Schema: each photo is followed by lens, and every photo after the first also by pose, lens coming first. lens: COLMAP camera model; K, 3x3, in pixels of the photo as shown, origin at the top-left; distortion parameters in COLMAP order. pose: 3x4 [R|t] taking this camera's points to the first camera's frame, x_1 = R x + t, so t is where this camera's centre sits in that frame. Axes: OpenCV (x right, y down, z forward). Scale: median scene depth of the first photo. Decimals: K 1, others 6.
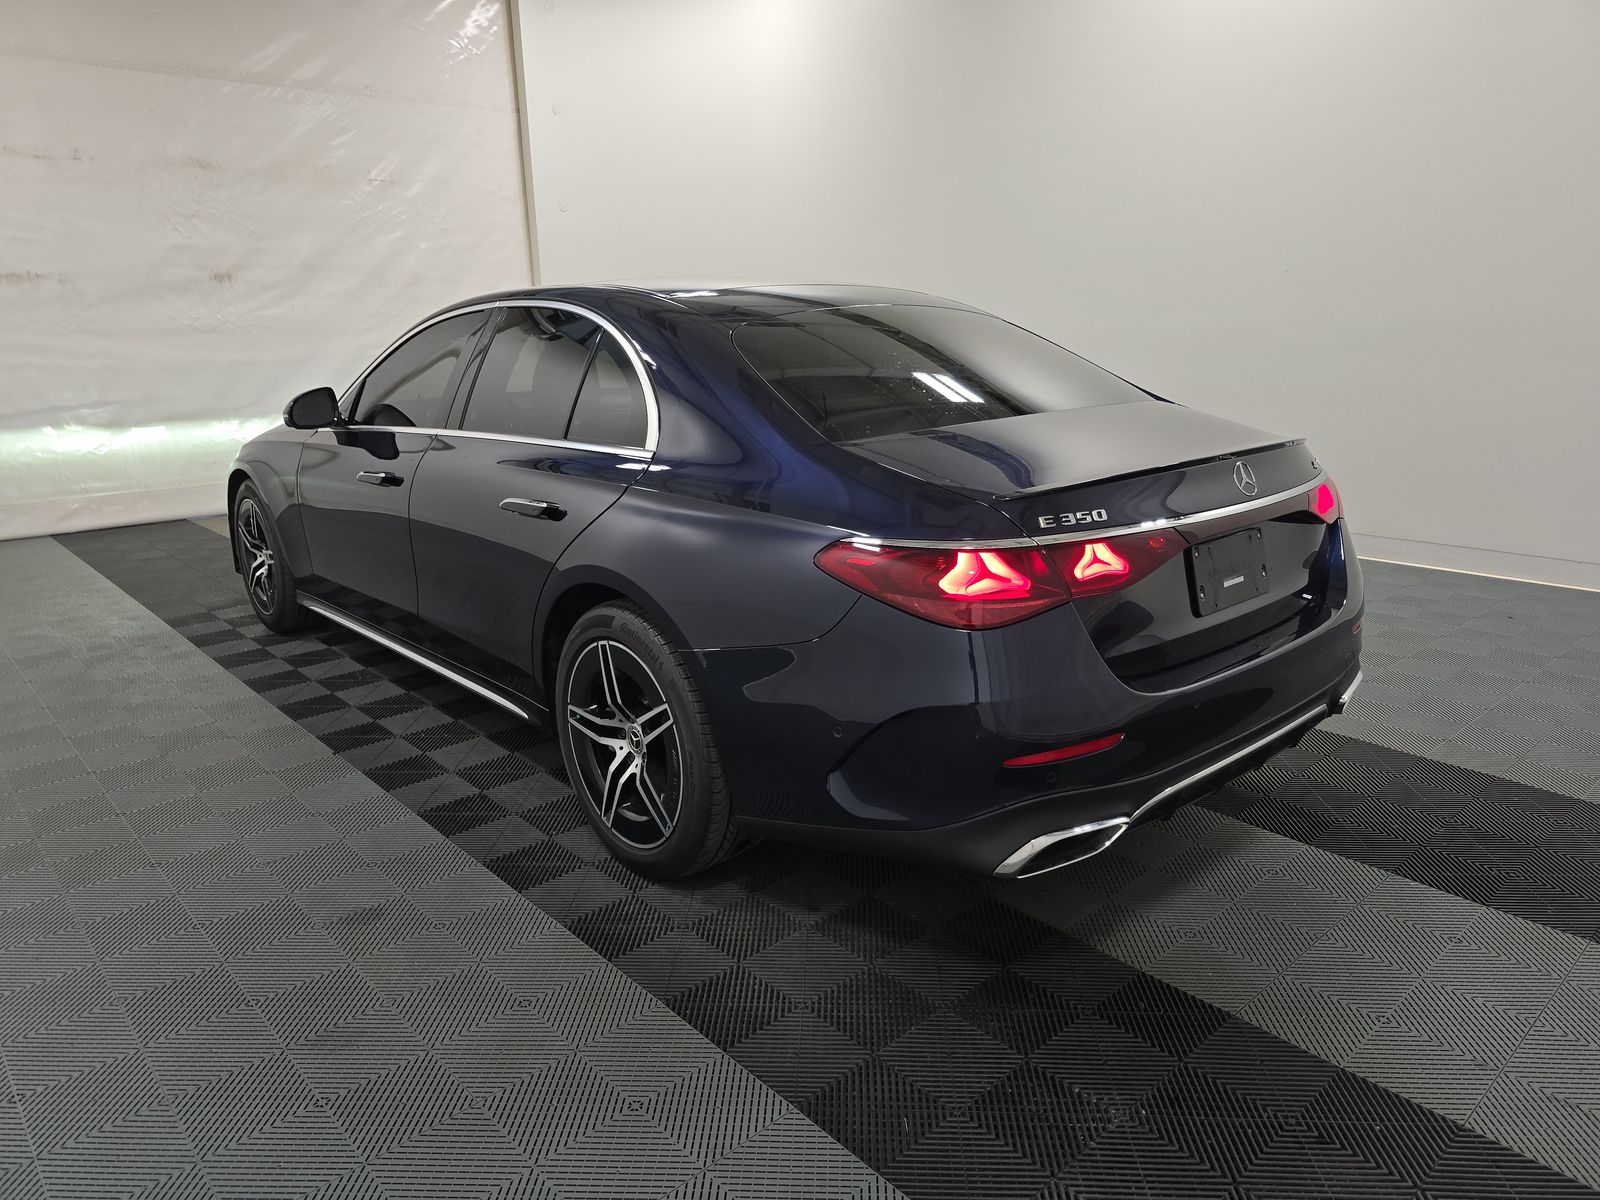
lens RADIAL K [[1077.3, 0, 785.3], [0, 1077.3, 596.8], [0, 0, 1]] dist [0.031573, -0.018122]
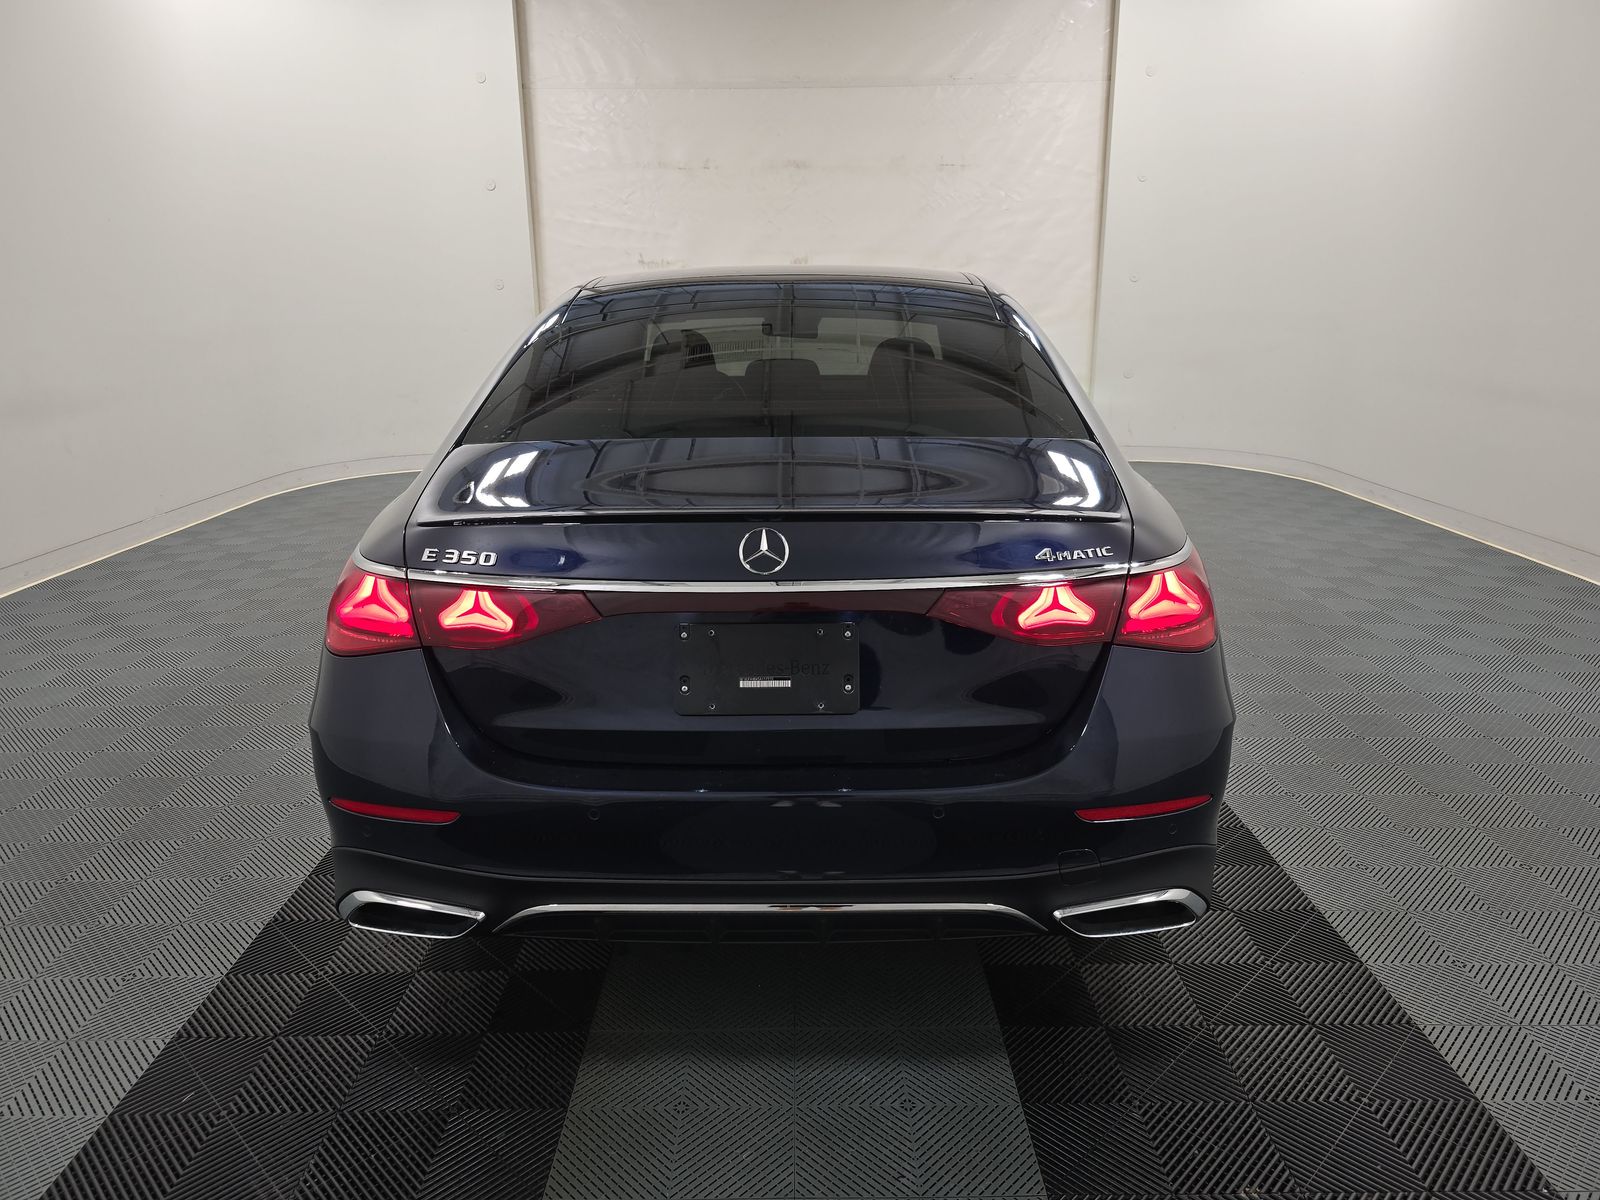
lens RADIAL K [[1077.3, 0, 808.0], [0, 1077.3, 593.6], [0, 0, 1]] dist [0.031573, -0.018122]
pose [[0.741159, 0.187736, -0.644545, 0.319504], [-0.173859, 0.981024, 0.085823, -0.051207], [0.648426, 0.048452, 0.759734, 0.160565]]
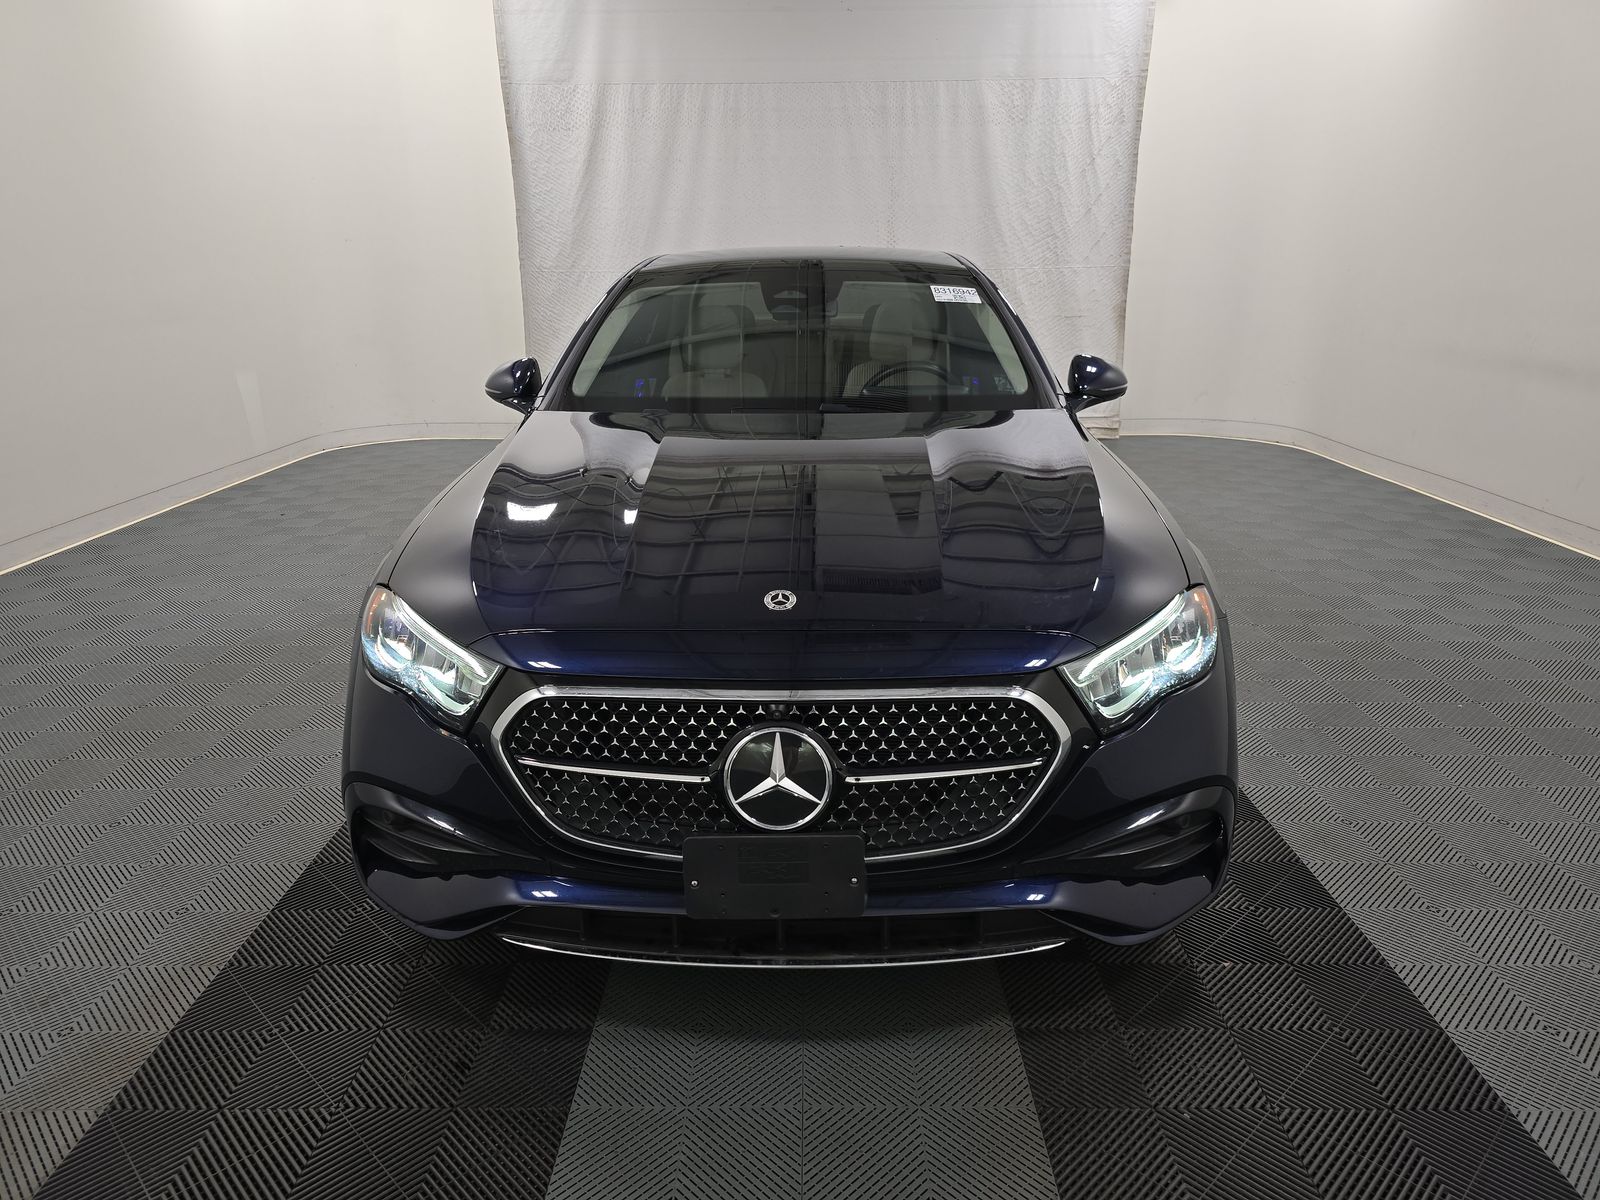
lens RADIAL K [[1077.3, 0, 799.9], [0, 1077.3, 601.9], [0, 0, 1]] dist [0.031573, -0.018122]
pose [[0.727400, 0.212409, -0.652512, 0.328016], [-0.179918, 0.976656, 0.117358, -0.048981], [0.662207, 0.032032, 0.748636, 0.151681]]
